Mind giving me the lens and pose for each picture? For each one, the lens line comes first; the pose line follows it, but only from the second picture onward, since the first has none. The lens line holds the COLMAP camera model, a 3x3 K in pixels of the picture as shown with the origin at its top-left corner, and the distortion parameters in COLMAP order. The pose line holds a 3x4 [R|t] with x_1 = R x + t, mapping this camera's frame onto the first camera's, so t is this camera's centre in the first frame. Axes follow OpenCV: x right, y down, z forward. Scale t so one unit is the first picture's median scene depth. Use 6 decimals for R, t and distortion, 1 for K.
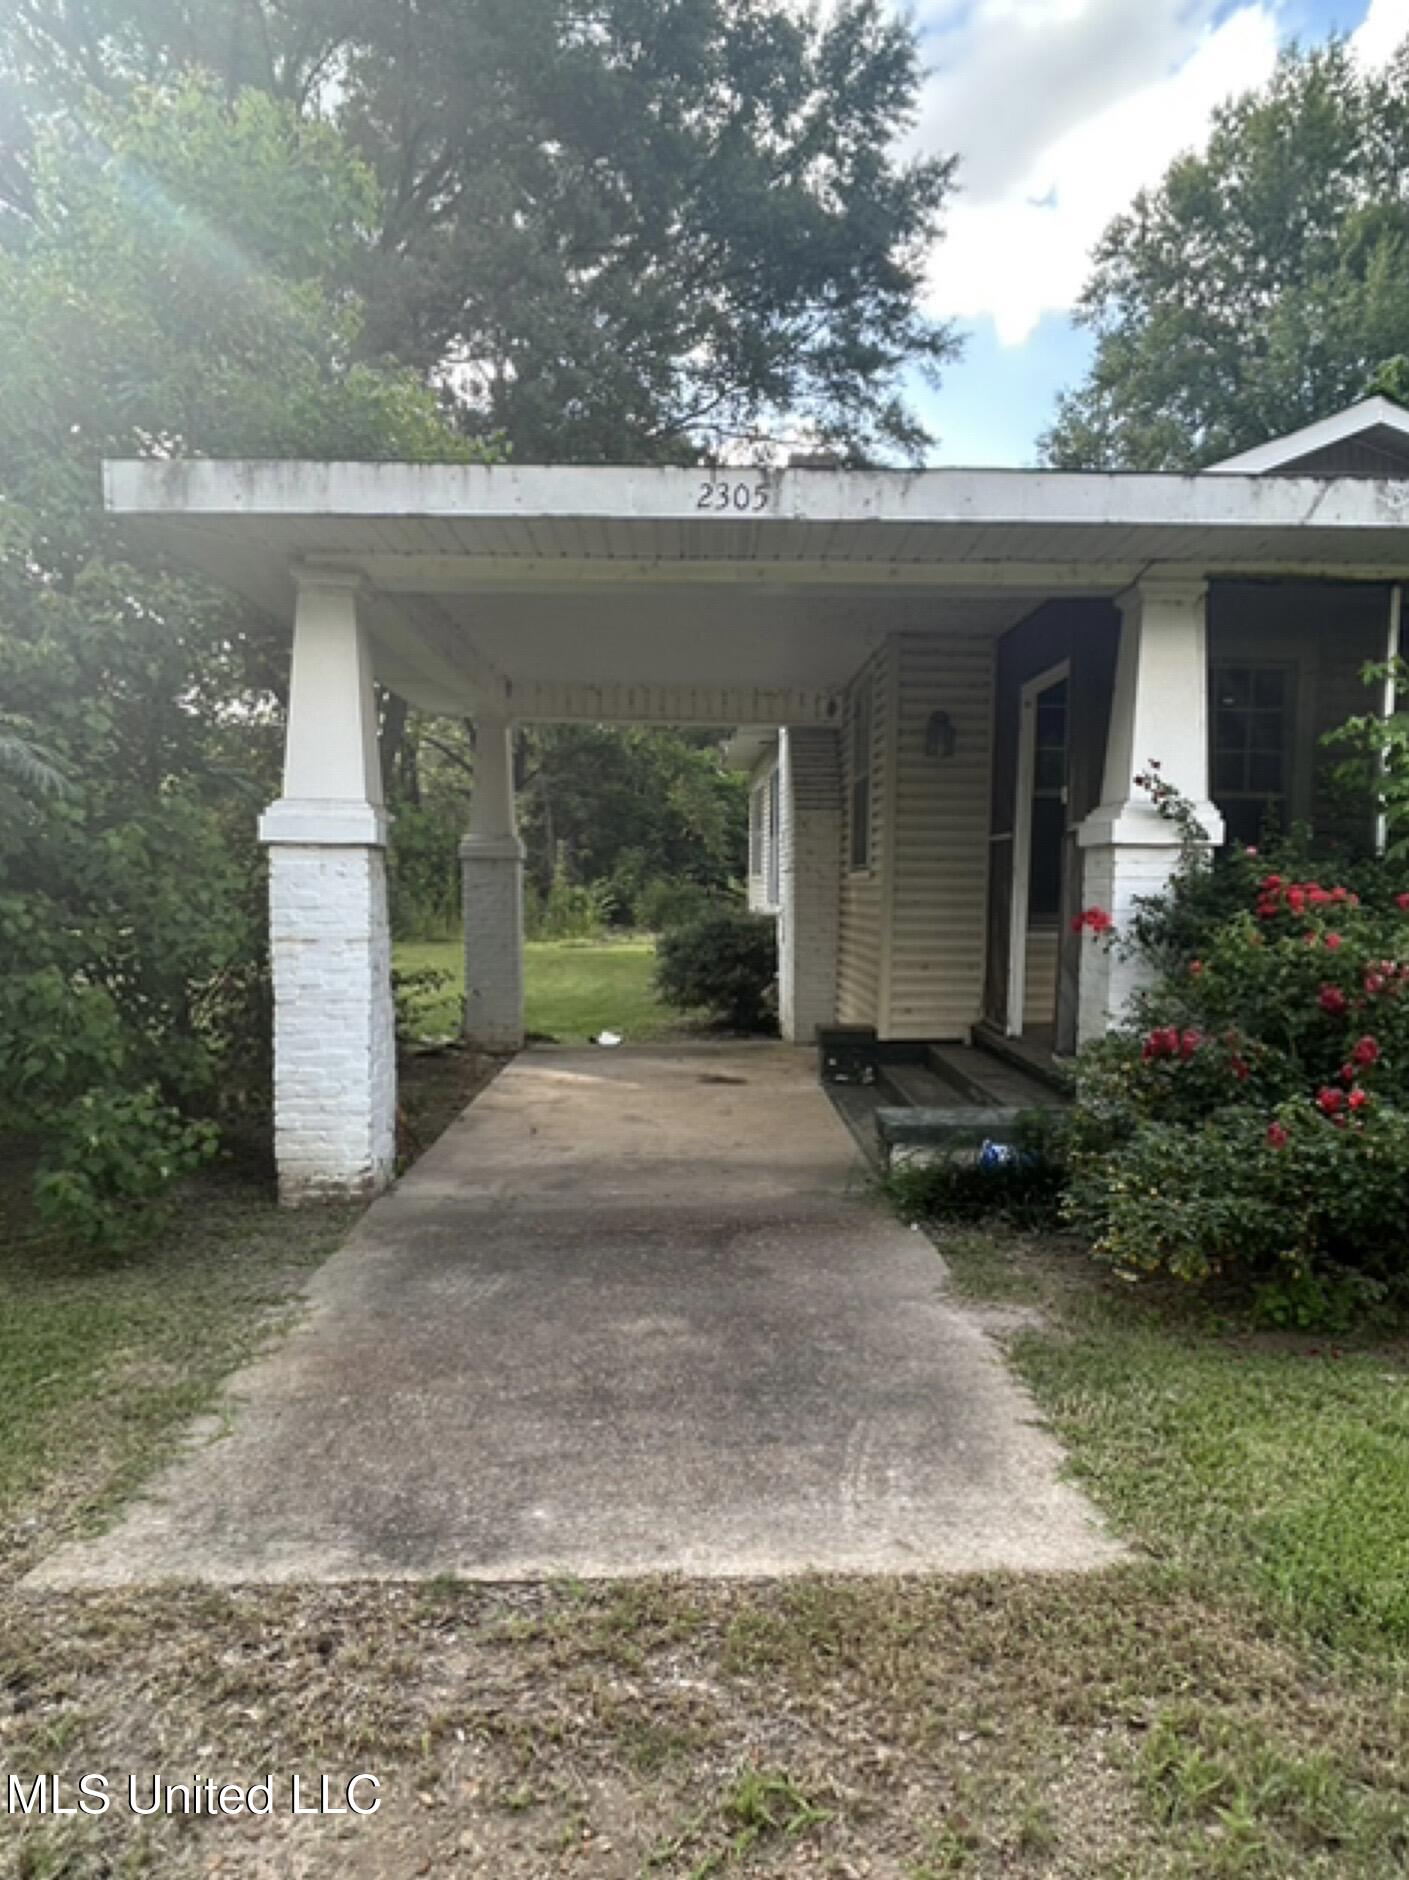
lens RADIAL K [[1215.4, 0, 708.0], [0, 1215.4, 995.6], [0, 0, 1]] dist [0.030481, -0.054283]
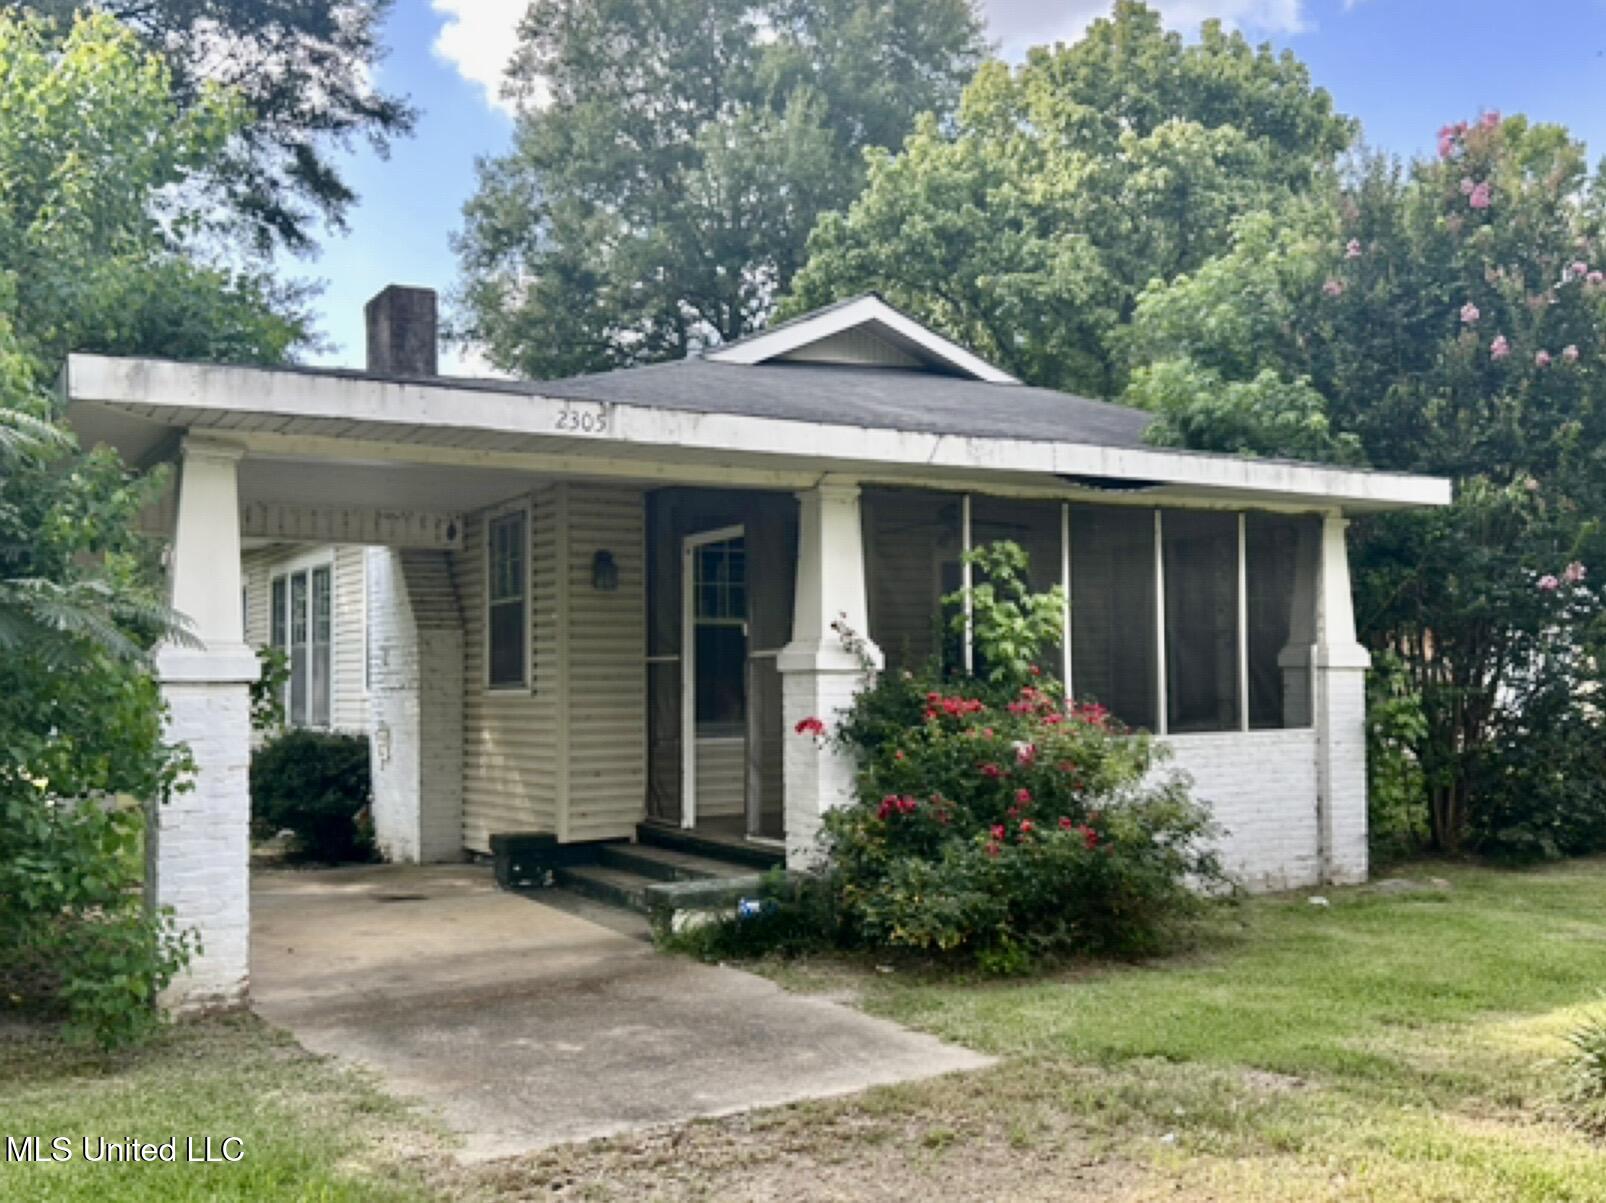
lens RADIAL K [[1519.6, 0, 803.0], [0, 1519.6, 601.5], [0, 0, 1]] dist [0.207041, -0.519247]
pose [[0.866674, 0.008994, 0.498795, -0.540384], [0.064623, 0.989389, -0.130126, 0.021918], [-0.494672, 0.145011, 0.856896, -0.481583]]
